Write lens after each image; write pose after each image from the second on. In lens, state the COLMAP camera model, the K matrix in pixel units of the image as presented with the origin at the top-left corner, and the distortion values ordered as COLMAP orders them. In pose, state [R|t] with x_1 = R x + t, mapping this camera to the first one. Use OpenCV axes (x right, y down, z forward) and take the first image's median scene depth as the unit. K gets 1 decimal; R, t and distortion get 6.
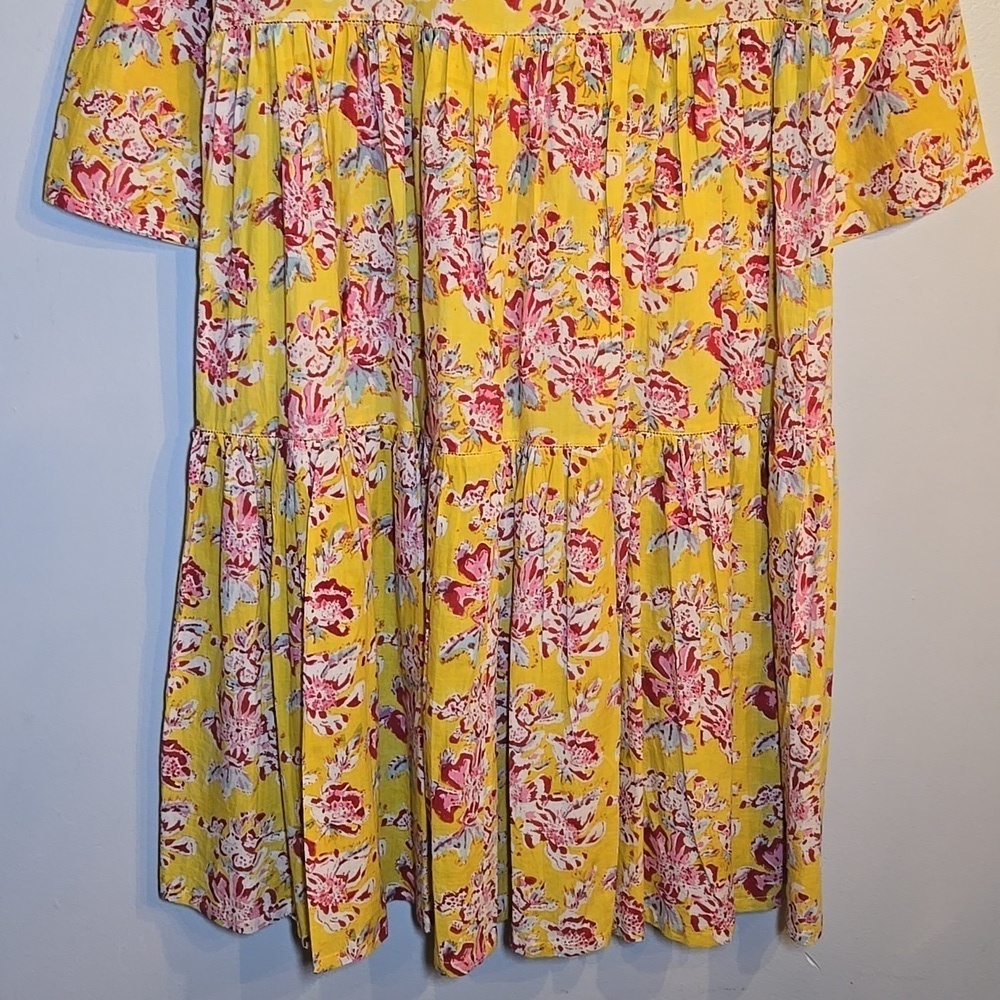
lens RADIAL K [[1396.8, 0, 518.8], [0, 1396.8, 494.7], [0, 0, 1]] dist [0.051491, 0.000000]
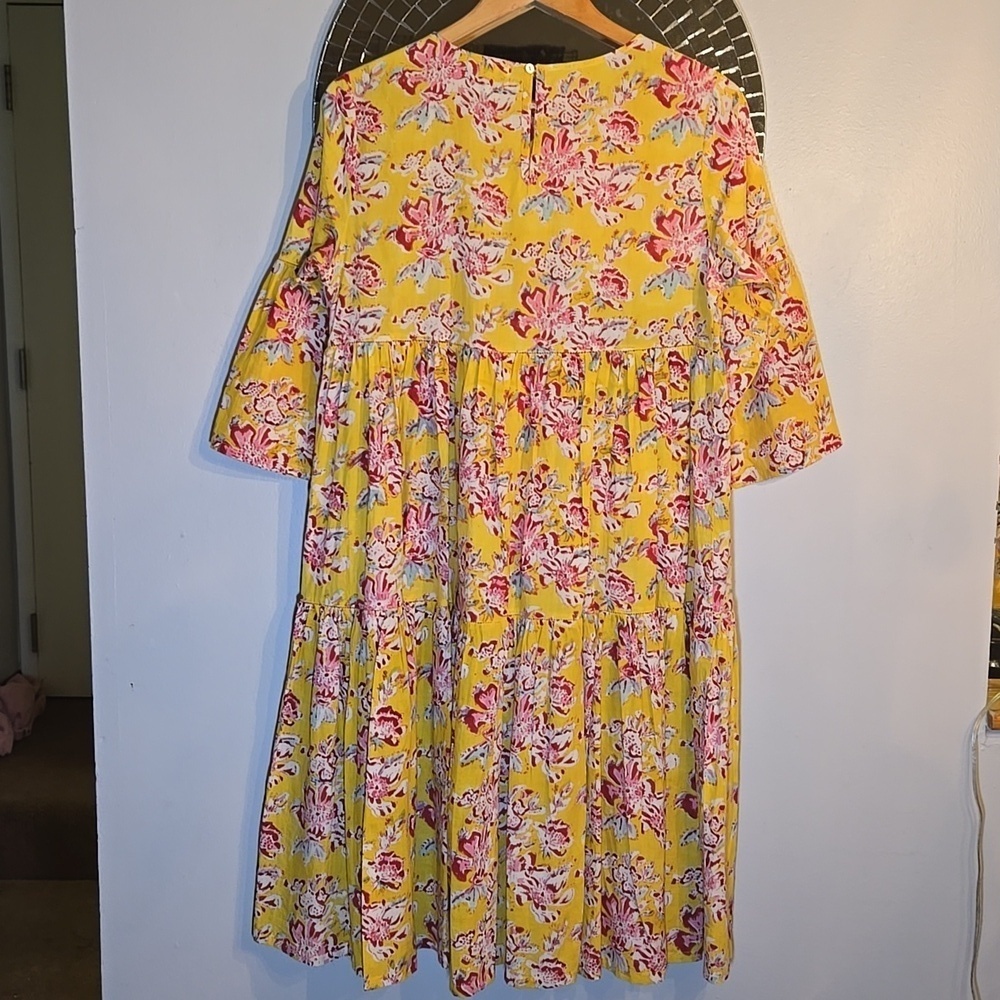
lens RADIAL K [[1396.8, 0, 514.6], [0, 1396.8, 506.6], [0, 0, 1]] dist [0.051491, 0.000000]
pose [[0.999362, 0.025917, -0.024590, 0.028756], [-0.028707, 0.992249, -0.120904, 0.026699], [0.021266, 0.121533, 0.992360, -0.480854]]
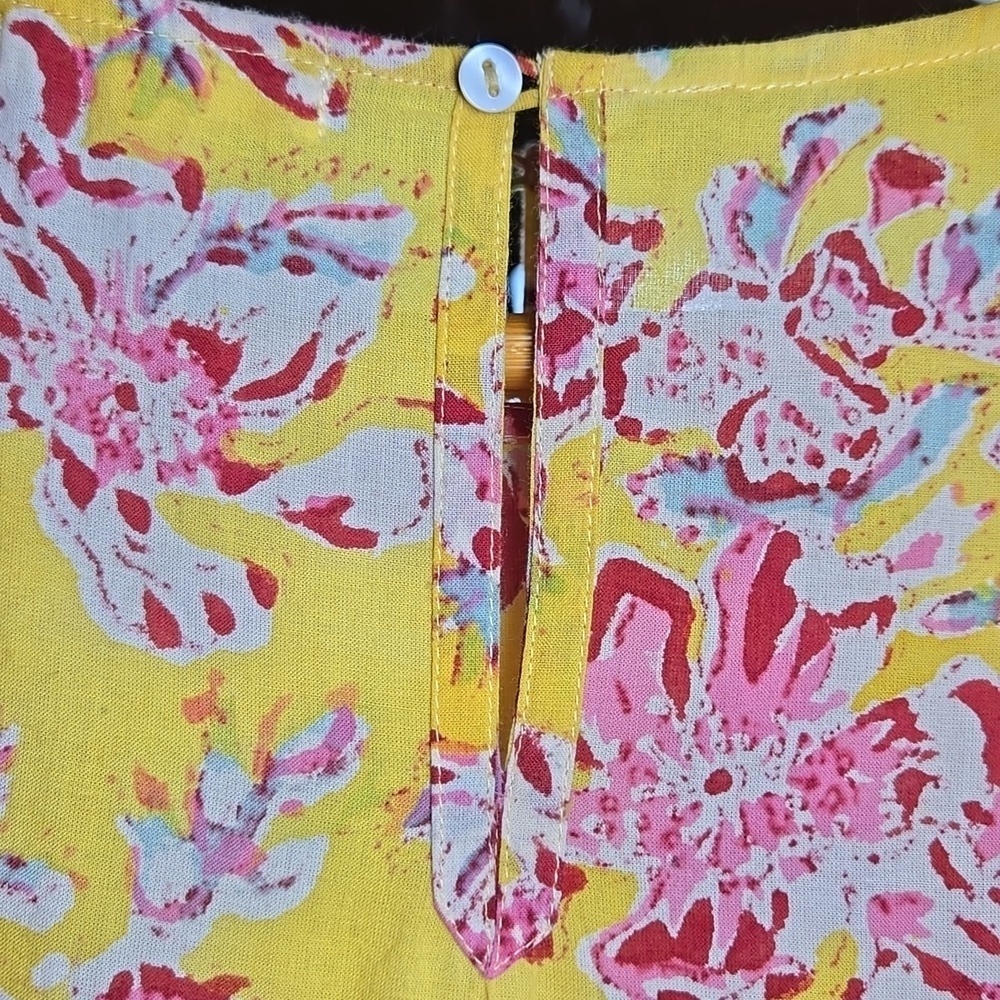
lens RADIAL K [[1396.8, 0, 504.9], [0, 1396.8, 498.6], [0, 0, 1]] dist [0.051491, 0.000000]
pose [[0.999928, 0.009250, 0.007662, -0.001195], [-0.006674, 0.958267, -0.285798, -0.480517], [-0.009985, 0.285726, 0.958259, 0.714209]]
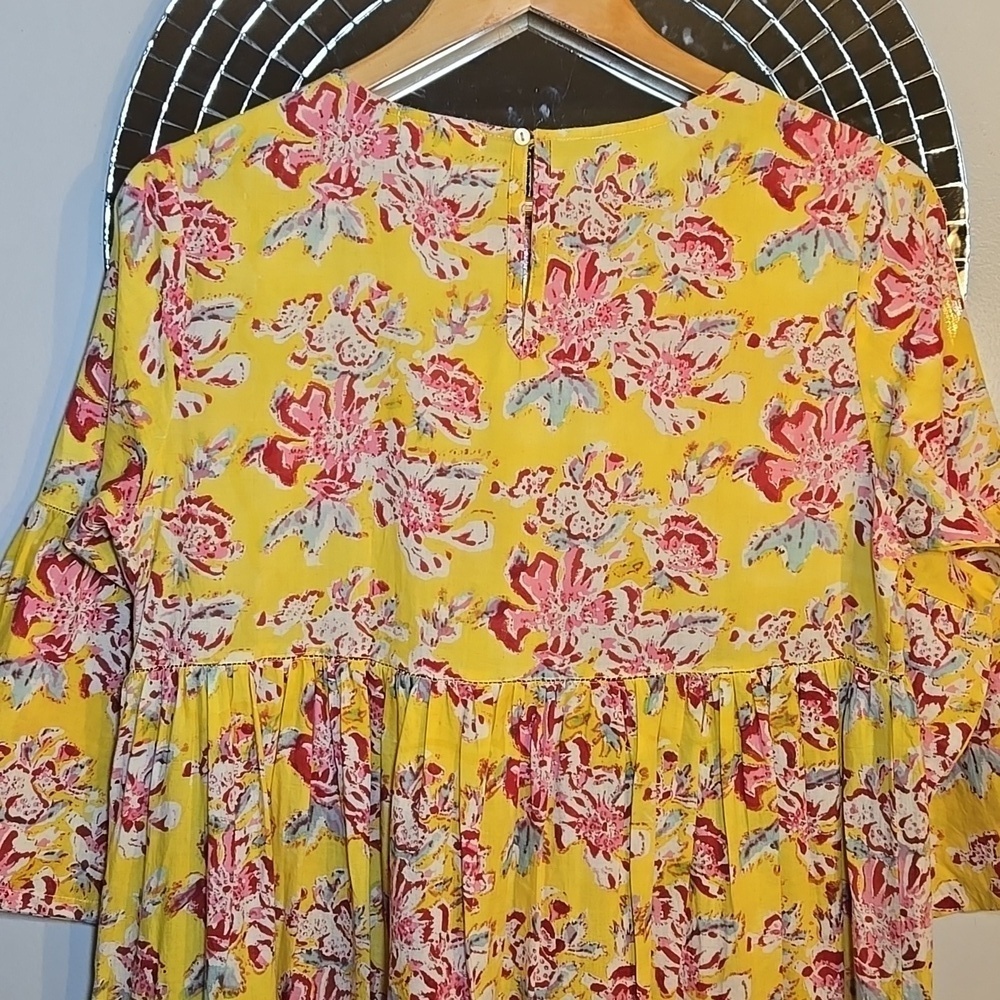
lens RADIAL K [[1396.8, 0, 518.6], [0, 1396.8, 508.1], [0, 0, 1]] dist [0.051491, 0.000000]
pose [[0.999913, 0.012627, 0.003693, -0.004154], [-0.011587, 0.978189, -0.207395, -0.244231], [-0.006231, 0.207334, 0.978250, 0.199456]]
